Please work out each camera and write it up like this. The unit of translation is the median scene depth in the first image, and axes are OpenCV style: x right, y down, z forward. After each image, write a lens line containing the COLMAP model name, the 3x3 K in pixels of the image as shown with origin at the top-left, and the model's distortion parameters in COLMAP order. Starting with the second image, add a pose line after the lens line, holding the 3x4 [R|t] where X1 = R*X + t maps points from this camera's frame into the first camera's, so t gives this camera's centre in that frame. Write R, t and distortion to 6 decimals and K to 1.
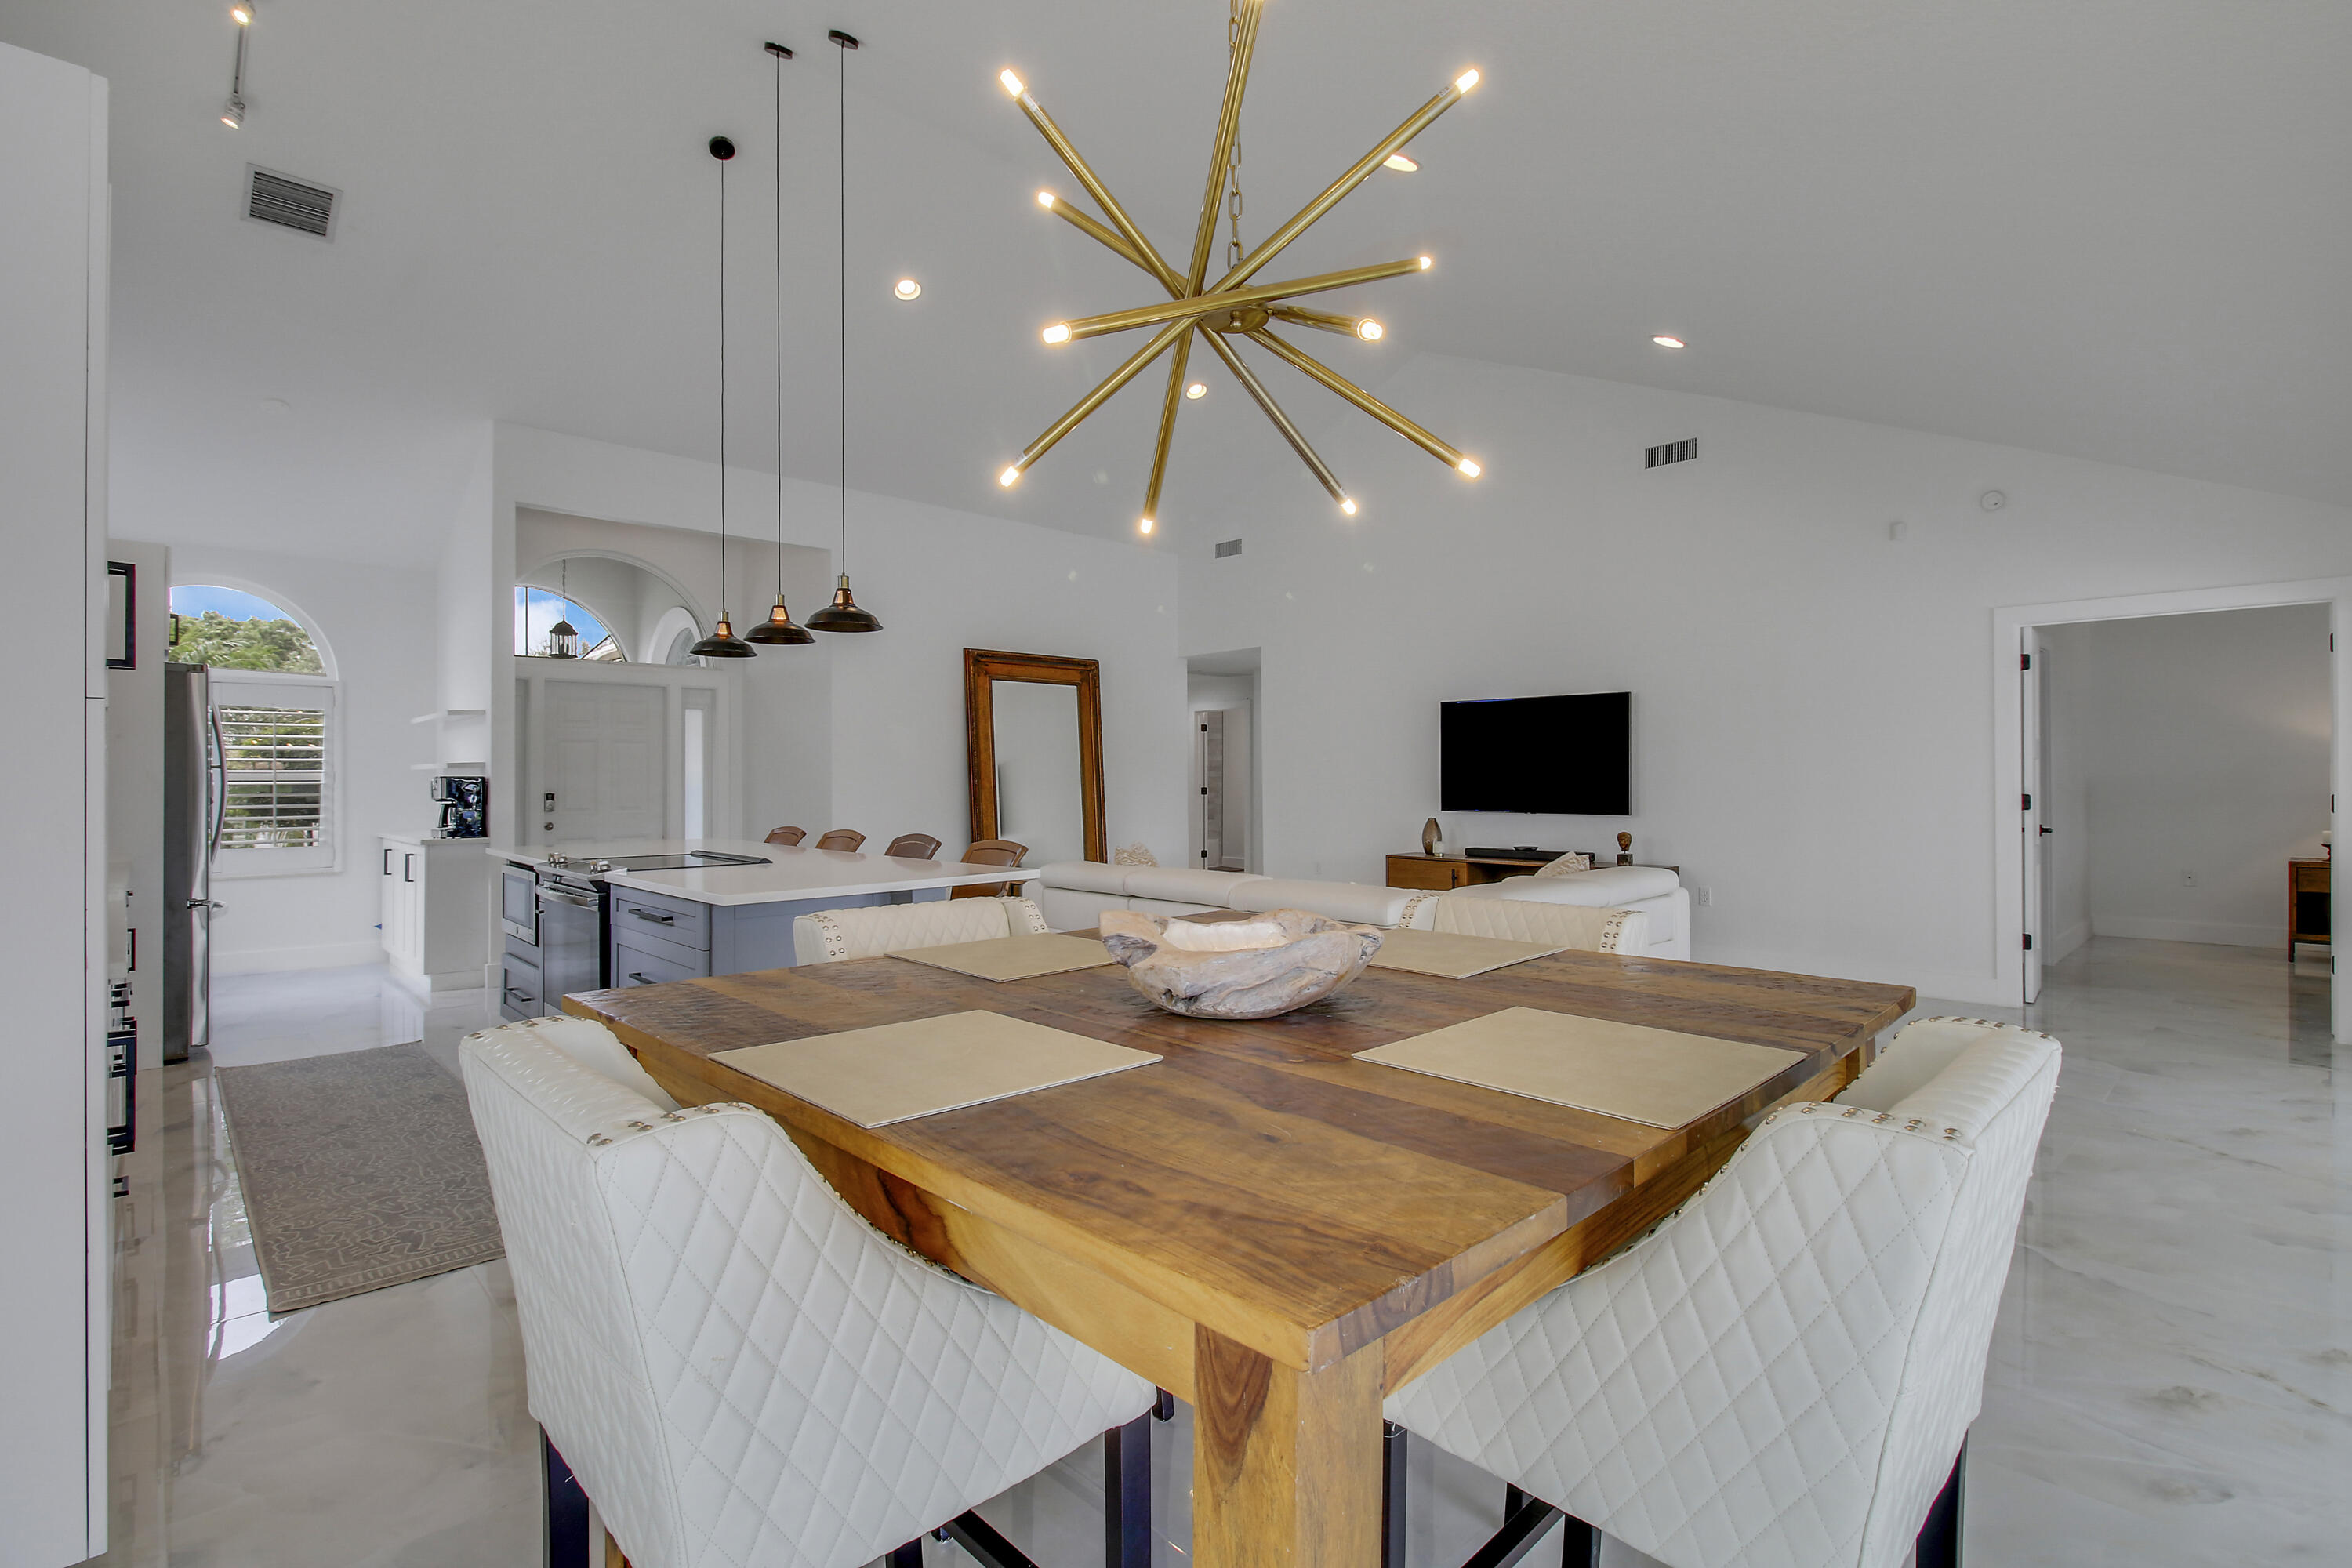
lens RADIAL K [[1114.2, 0, 1167.8], [0, 1114.2, 766.6], [0, 0, 1]] dist [-0.015985, -0.003460]
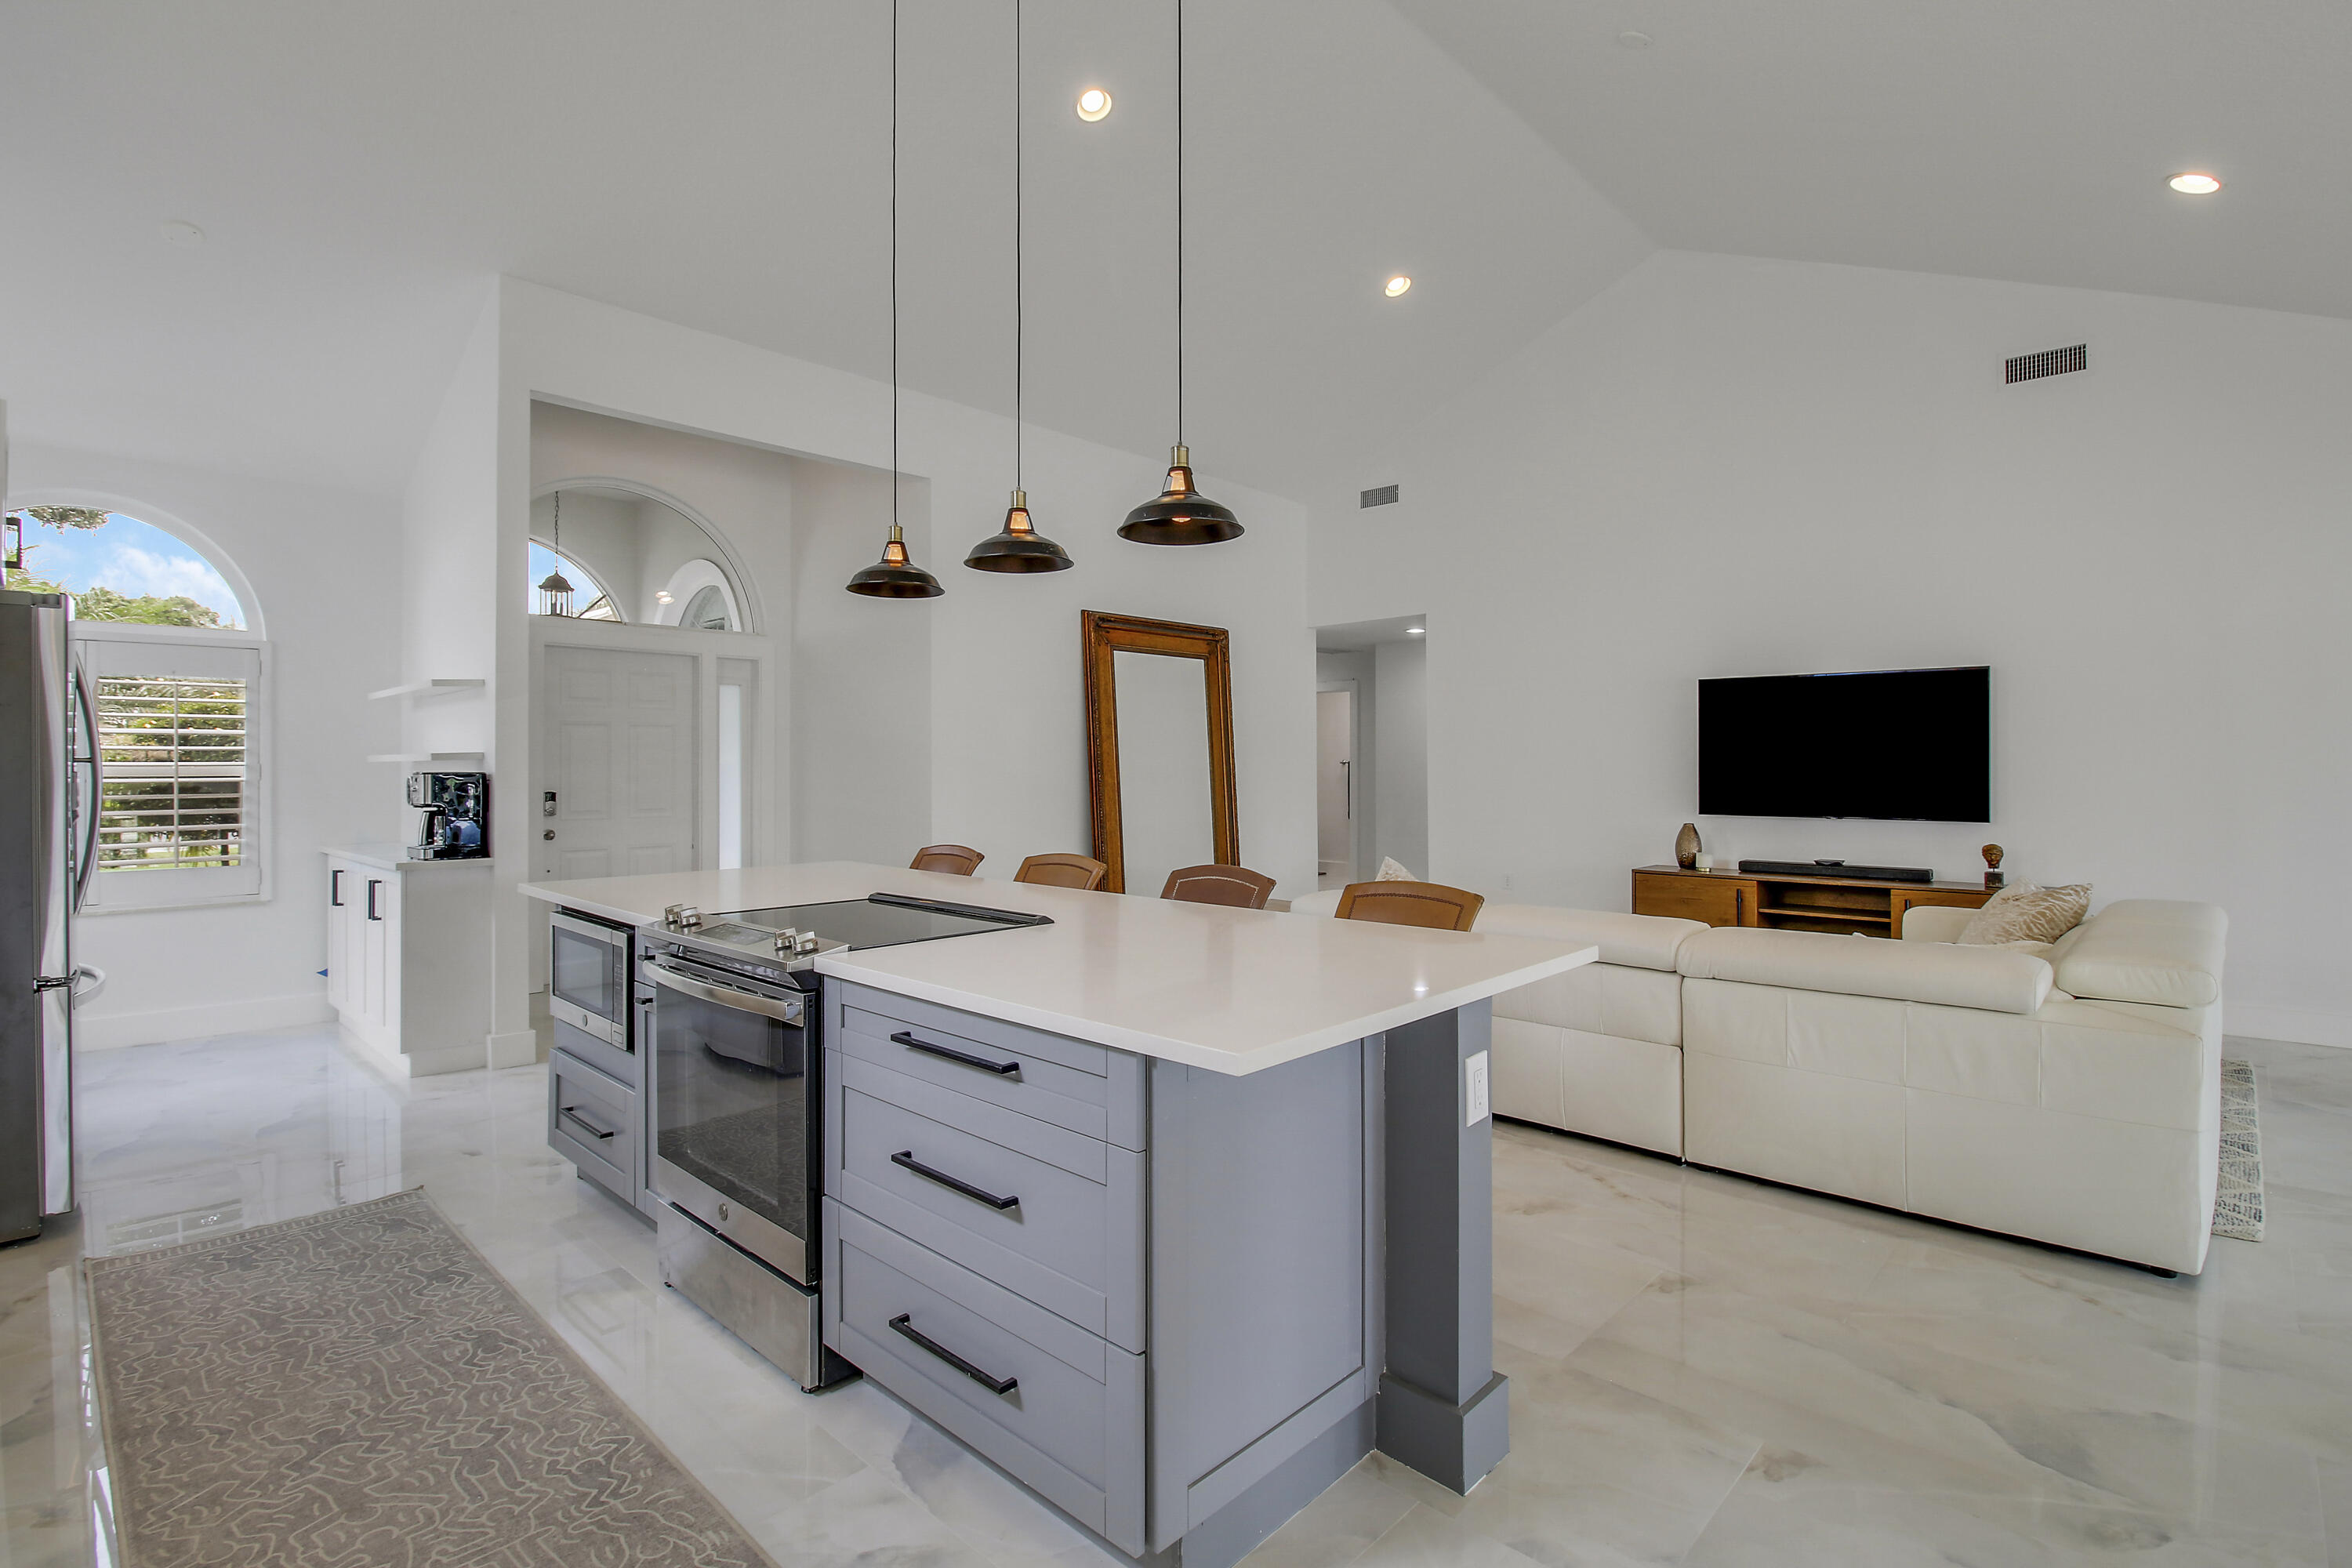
lens RADIAL K [[1114.2, 0, 1177.9], [0, 1114.2, 767.7], [0, 0, 1]] dist [-0.015985, -0.003460]
pose [[0.998073, 0.001280, 0.062036, -0.208345], [-0.001968, 0.999937, 0.011029, -0.002853], [-0.062018, -0.011130, 0.998013, 0.251574]]
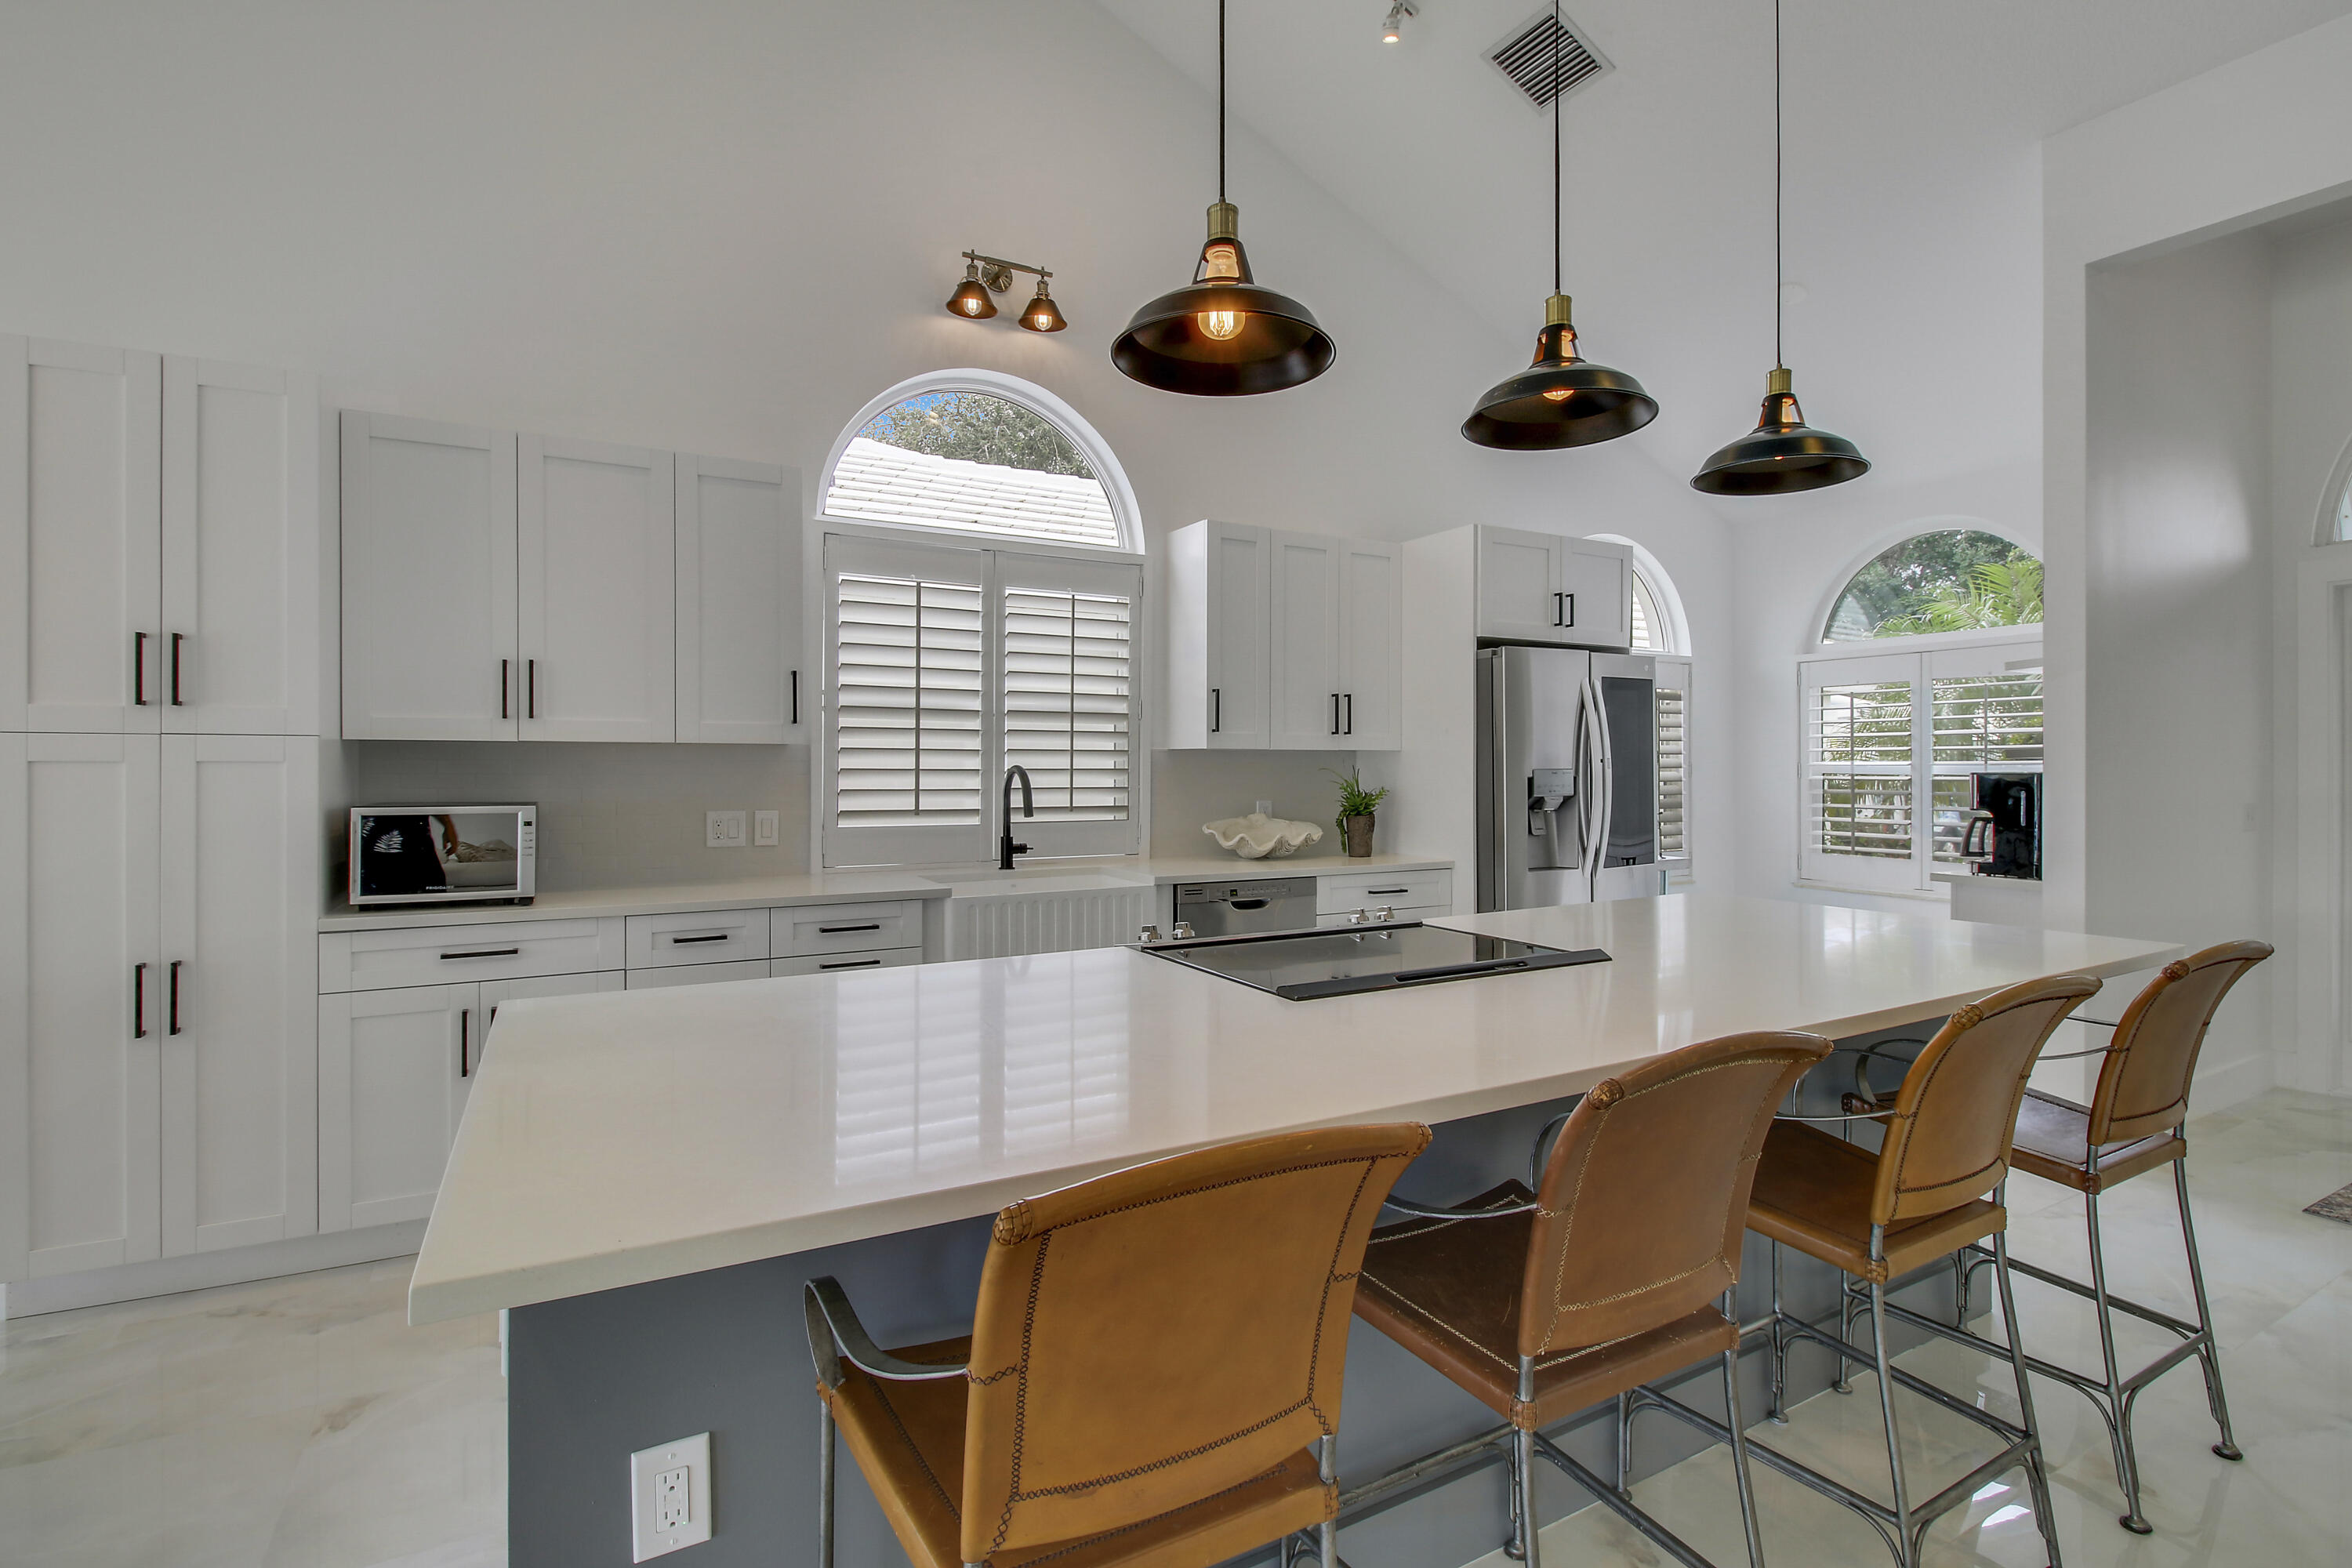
lens RADIAL K [[1114.2, 0, 1213.4], [0, 1114.2, 774.7], [0, 0, 1]] dist [-0.015985, -0.003460]
pose [[-0.219480, 0.008506, -0.975580, 0.037896], [0.010843, 0.999921, 0.006279, 0.001964], [0.975557, -0.009201, -0.219555, 0.691676]]
